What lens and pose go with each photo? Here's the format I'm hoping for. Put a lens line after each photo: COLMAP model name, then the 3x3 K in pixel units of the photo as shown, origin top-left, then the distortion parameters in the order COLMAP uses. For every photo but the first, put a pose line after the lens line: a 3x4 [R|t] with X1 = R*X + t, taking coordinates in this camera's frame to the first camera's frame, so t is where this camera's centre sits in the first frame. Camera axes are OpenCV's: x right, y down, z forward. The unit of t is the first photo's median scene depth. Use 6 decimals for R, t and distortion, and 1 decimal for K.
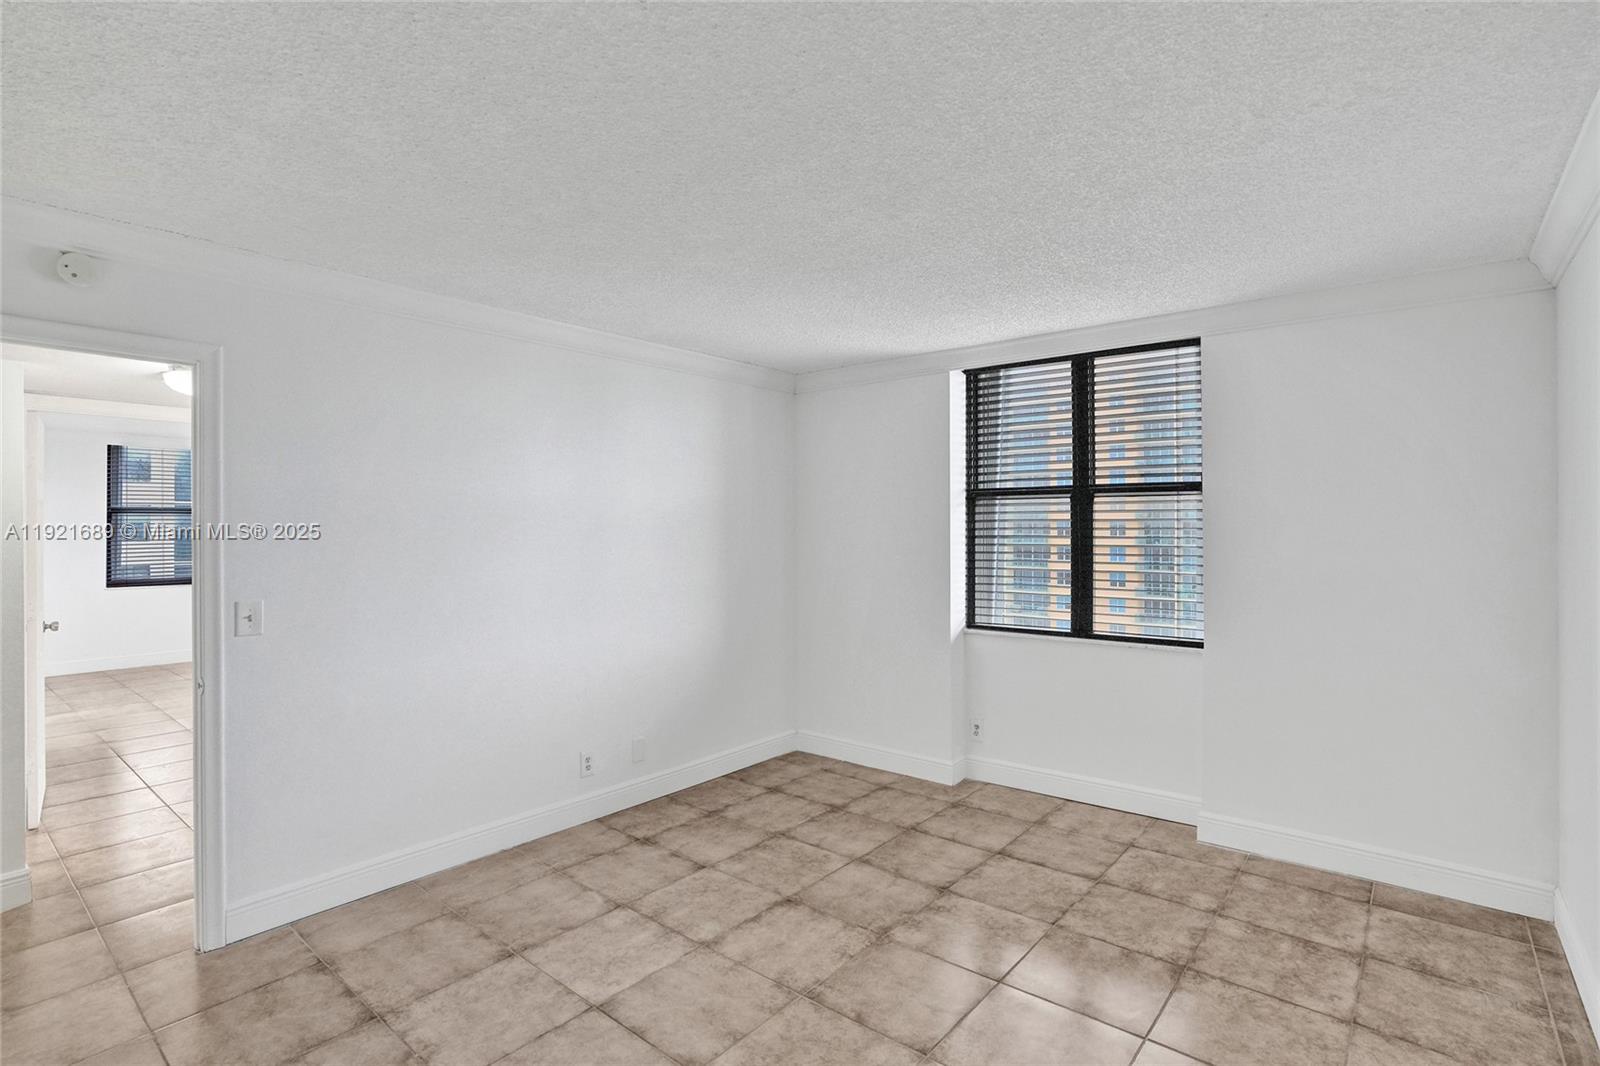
lens RADIAL K [[772.5, 0, 834.2], [0, 772.5, 524.0], [0, 0, 1]] dist [-0.051435, 0.026570]
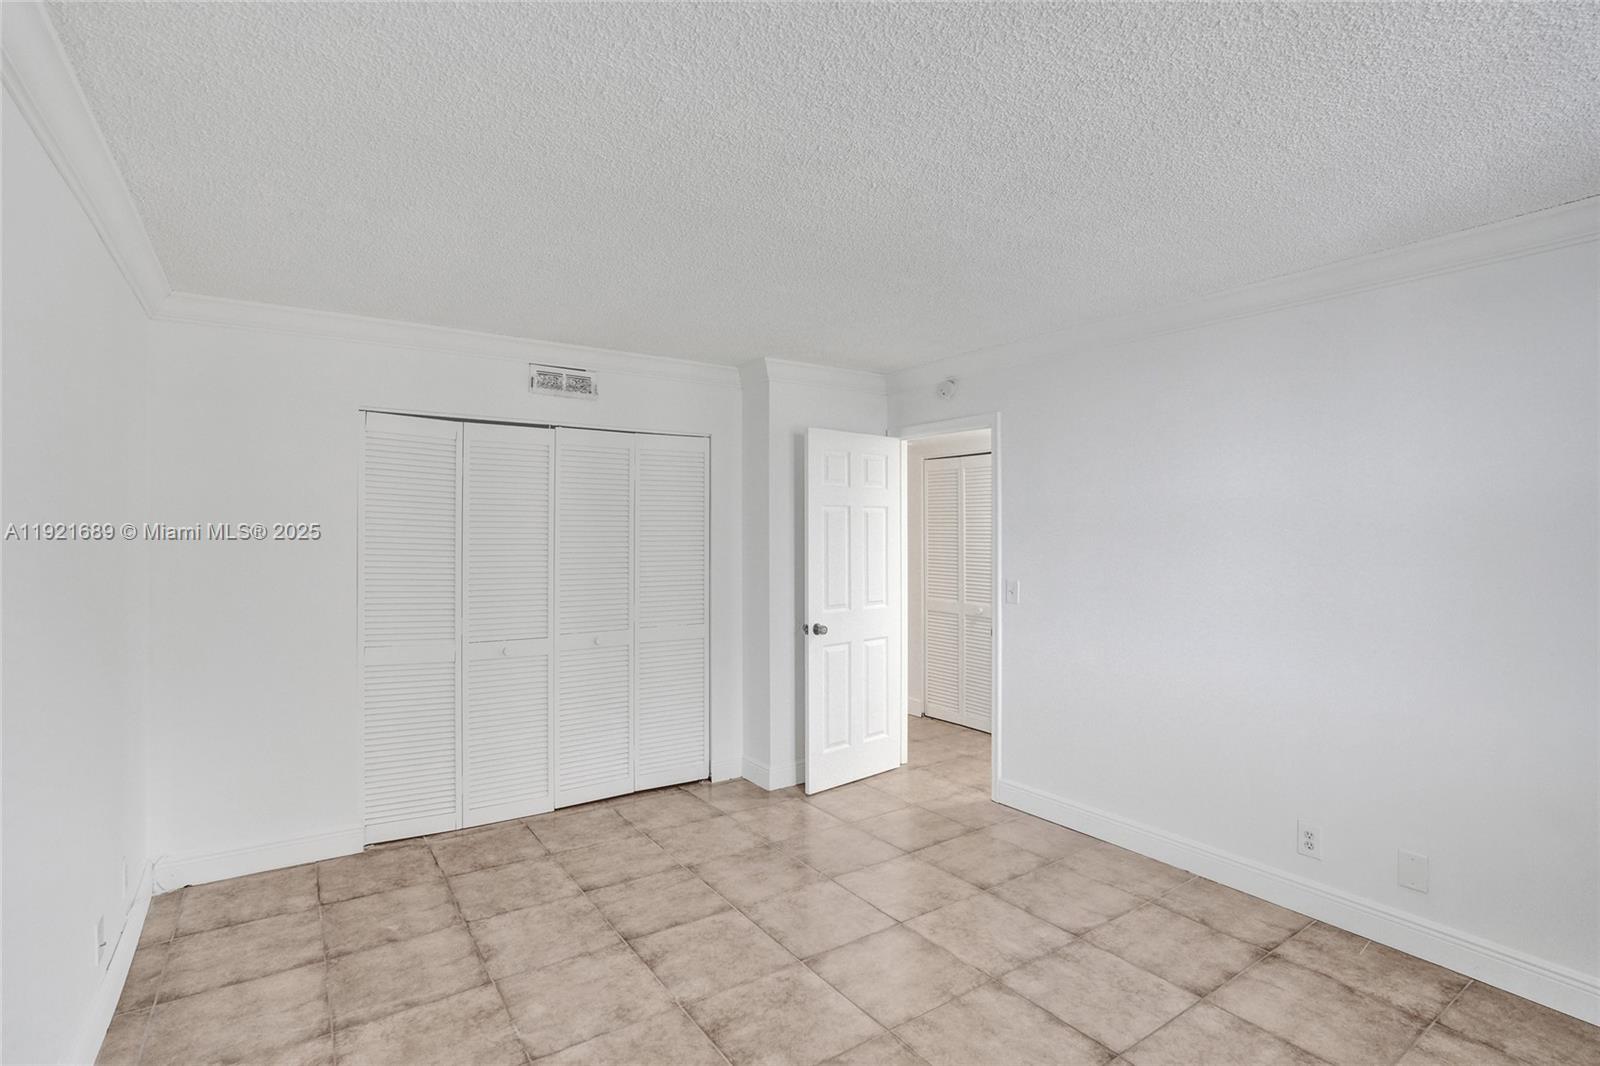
lens RADIAL K [[772.5, 0, 792.3], [0, 772.5, 526.9], [0, 0, 1]] dist [-0.051435, 0.026570]
pose [[-0.309309, -0.009940, -0.950910, 0.636755], [-0.000287, 0.999946, -0.010359, 0.010428], [0.950962, -0.002931, -0.309295, 0.852620]]
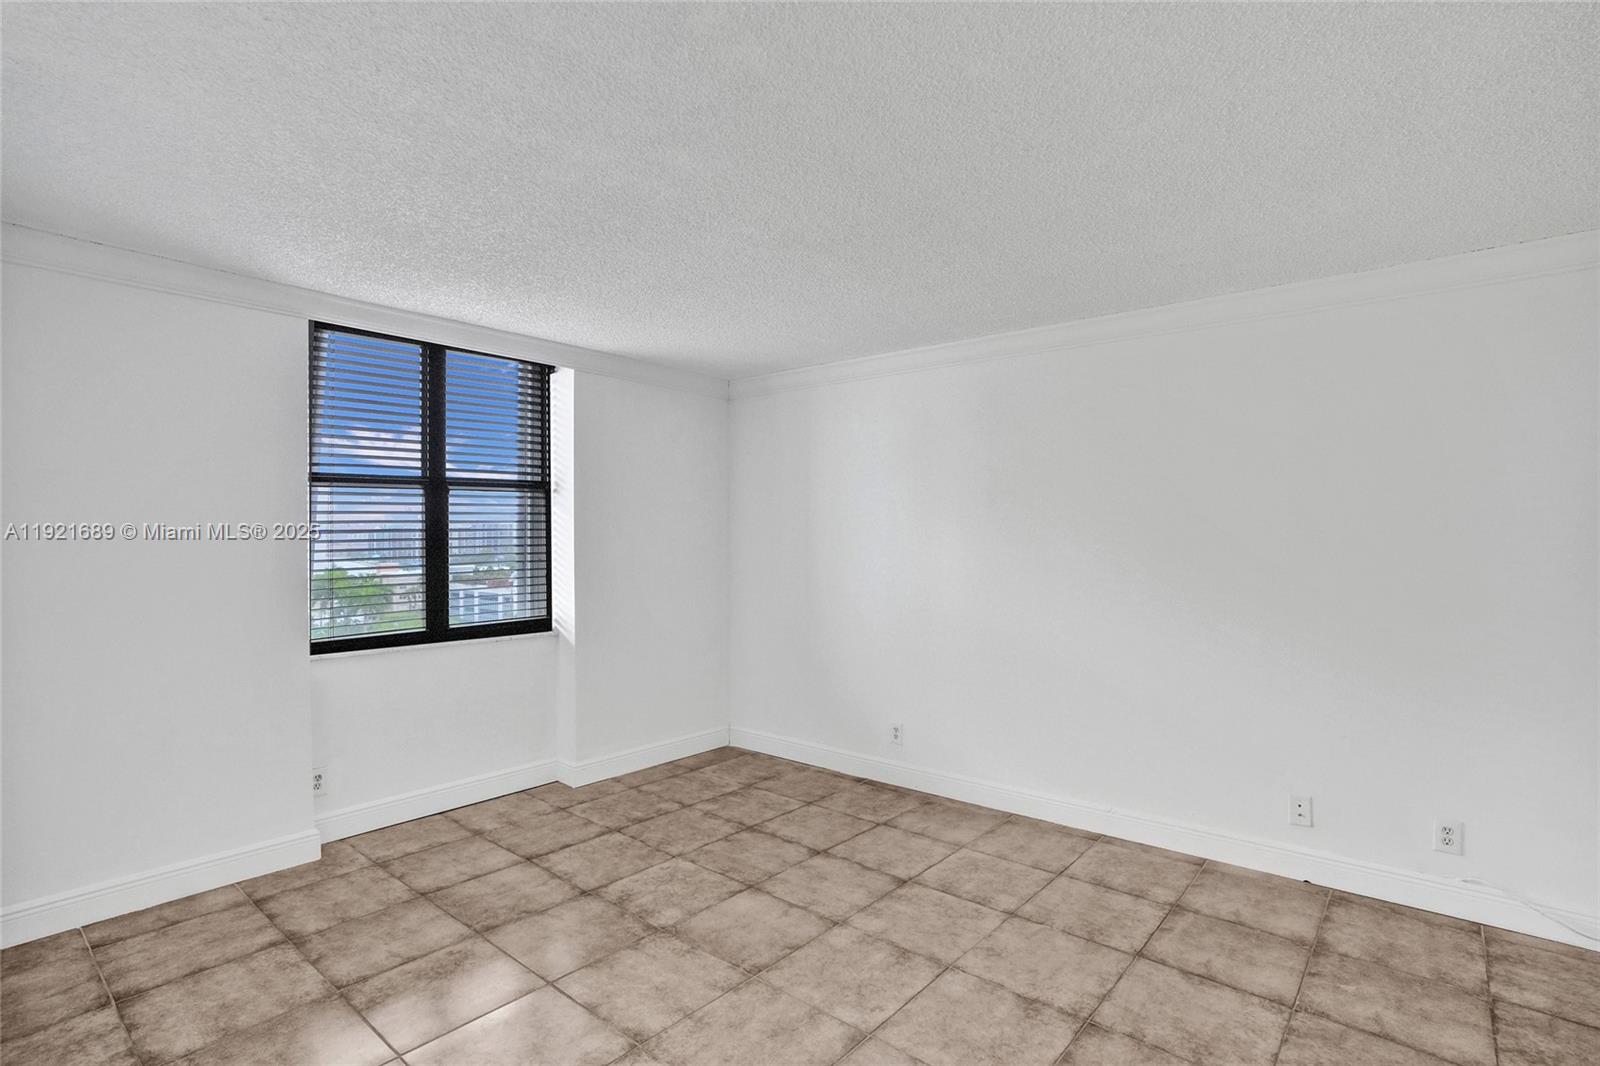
lens RADIAL K [[772.5, 0, 805.0], [0, 772.5, 537.8], [0, 0, 1]] dist [-0.051435, 0.026570]
pose [[0.040397, -0.000764, 0.999183, -0.757650], [-0.002760, 0.999996, 0.000876, 0.028234], [-0.999180, -0.002793, 0.040395, 0.648014]]
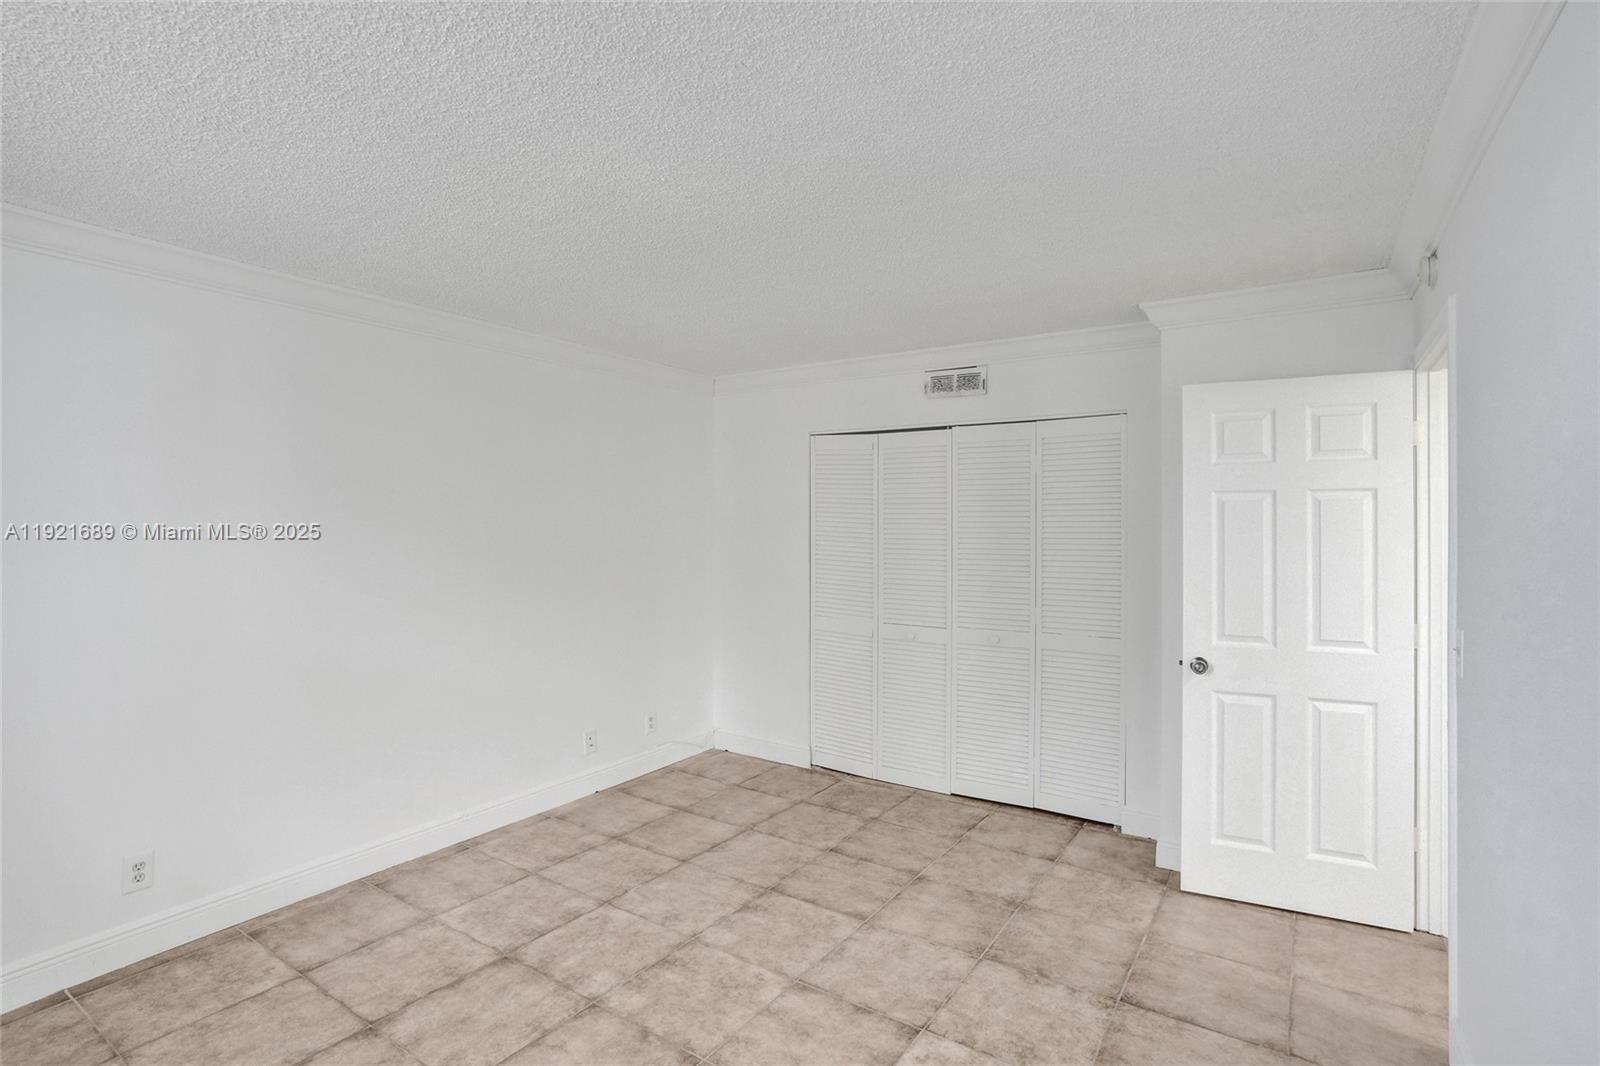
lens RADIAL K [[772.5, 0, 808.7], [0, 772.5, 519.9], [0, 0, 1]] dist [-0.051435, 0.026570]
pose [[-0.997437, -0.004436, -0.071414, -0.071375], [-0.004065, 0.999977, -0.005338, 0.000887], [0.071436, -0.005034, -0.997432, 1.366027]]
